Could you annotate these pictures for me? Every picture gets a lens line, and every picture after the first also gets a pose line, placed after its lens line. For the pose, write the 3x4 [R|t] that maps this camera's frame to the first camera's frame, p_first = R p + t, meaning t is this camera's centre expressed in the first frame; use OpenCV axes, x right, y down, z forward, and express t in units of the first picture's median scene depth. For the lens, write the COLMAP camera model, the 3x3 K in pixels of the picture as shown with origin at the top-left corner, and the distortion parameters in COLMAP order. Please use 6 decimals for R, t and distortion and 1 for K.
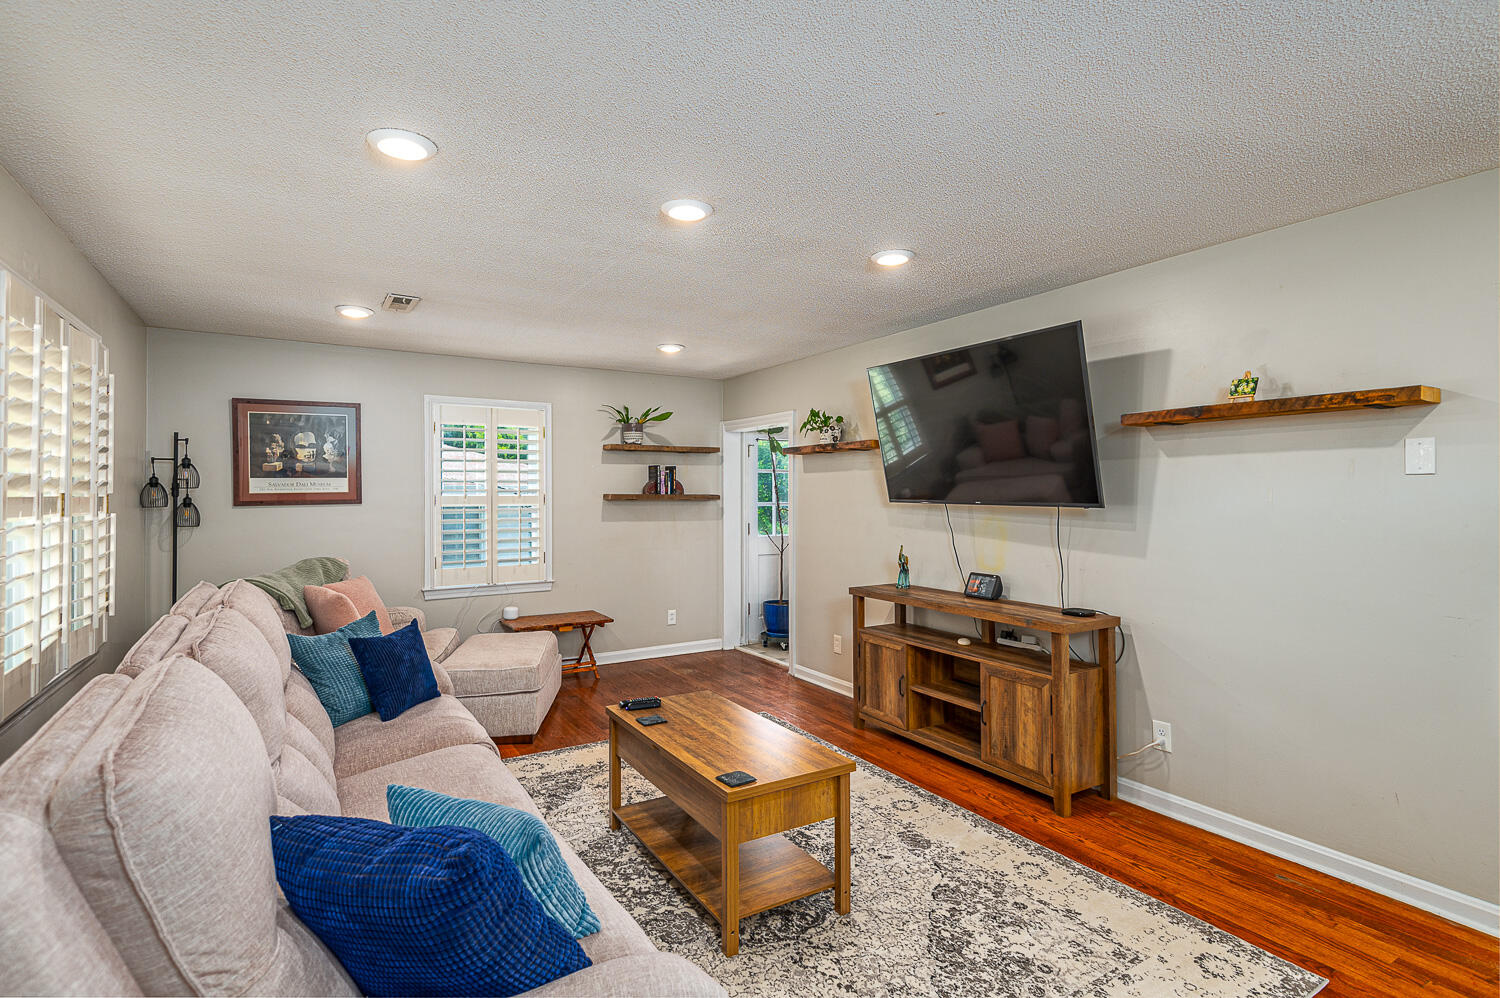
lens RADIAL K [[742.9, 0, 751.6], [0, 742.9, 495.0], [0, 0, 1]] dist [0.003810, -0.000536]
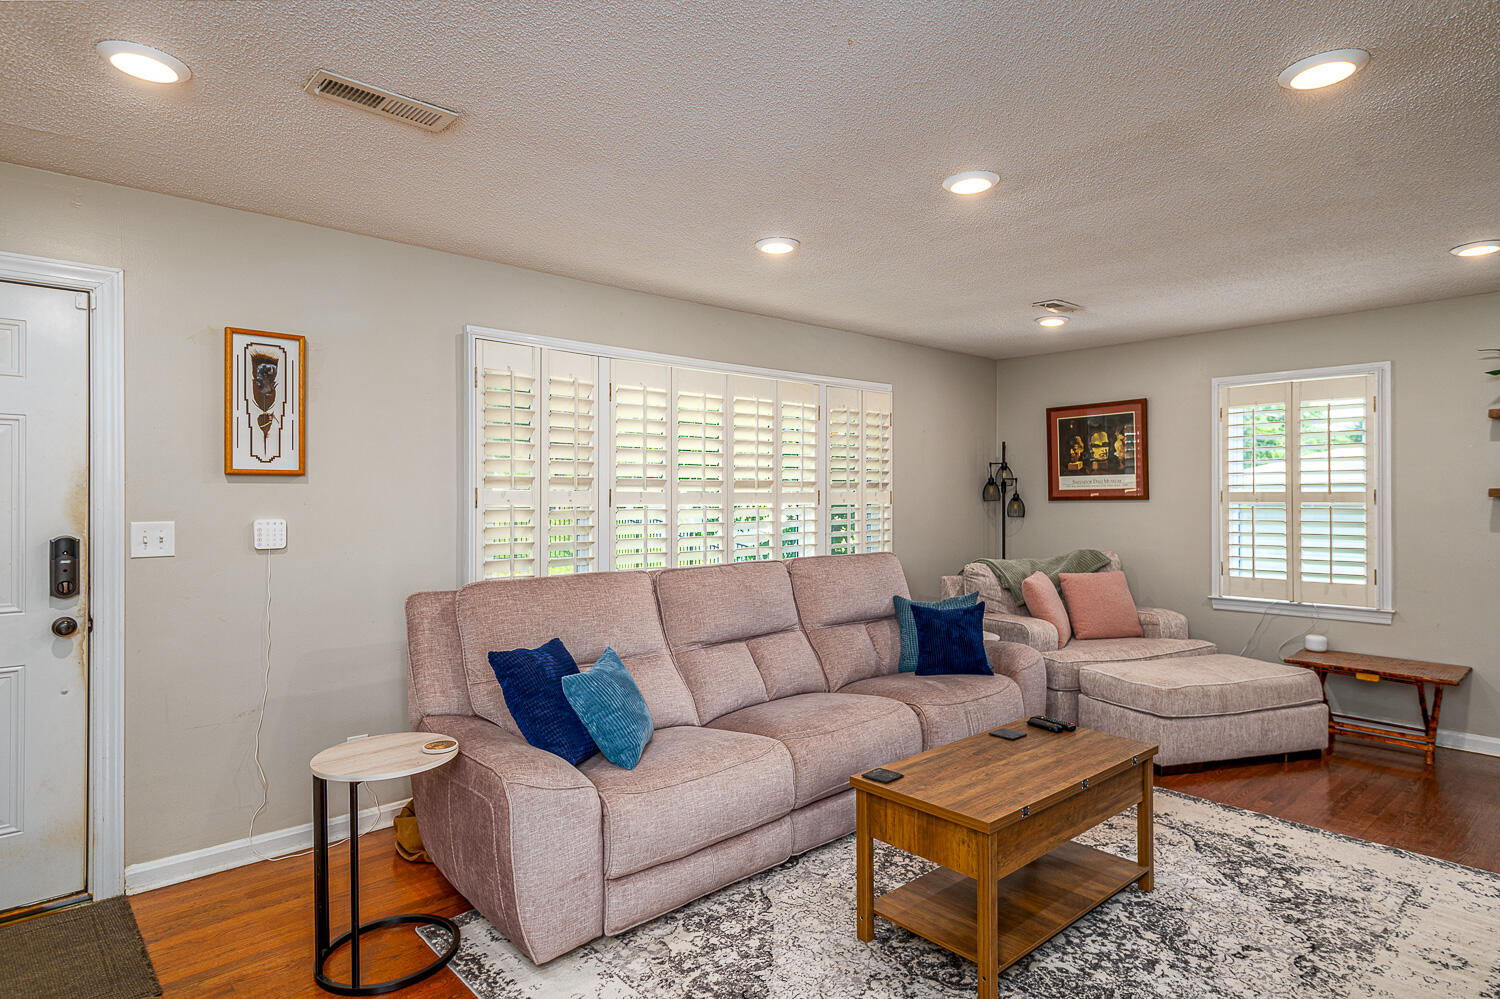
lens RADIAL K [[838.7, 0, 750.0], [0, 838.7, 499.5], [0, 0, 1]] dist [0.034630, -0.003486]
pose [[0.192437, 0.008666, -0.981271, 0.731729], [0.001626, 0.999957, 0.009150, -0.000580], [0.981308, -0.003357, 0.192415, 0.421287]]
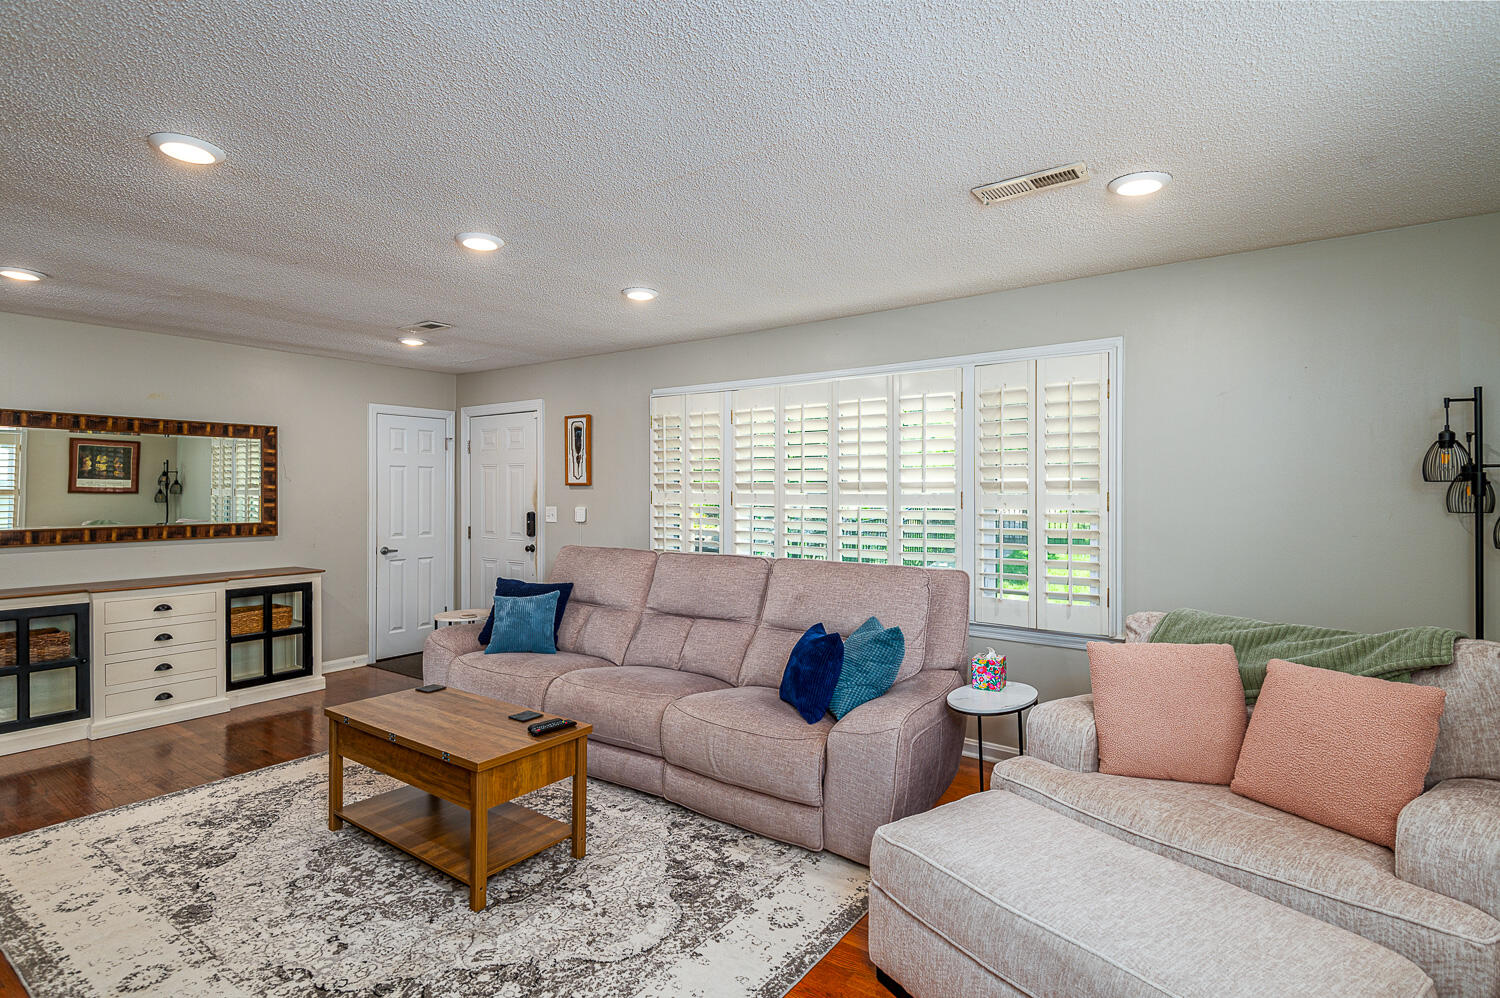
lens RADIAL K [[728.9, 0, 763.4], [0, 728.9, 499.5], [0, 0, 1]] dist [0.002878, -0.004565]
pose [[-0.913096, -0.002195, -0.407738, -0.022468], [-0.004117, 0.999984, 0.003837, 0.003879], [0.407723, 0.005182, -0.913091, 1.779424]]
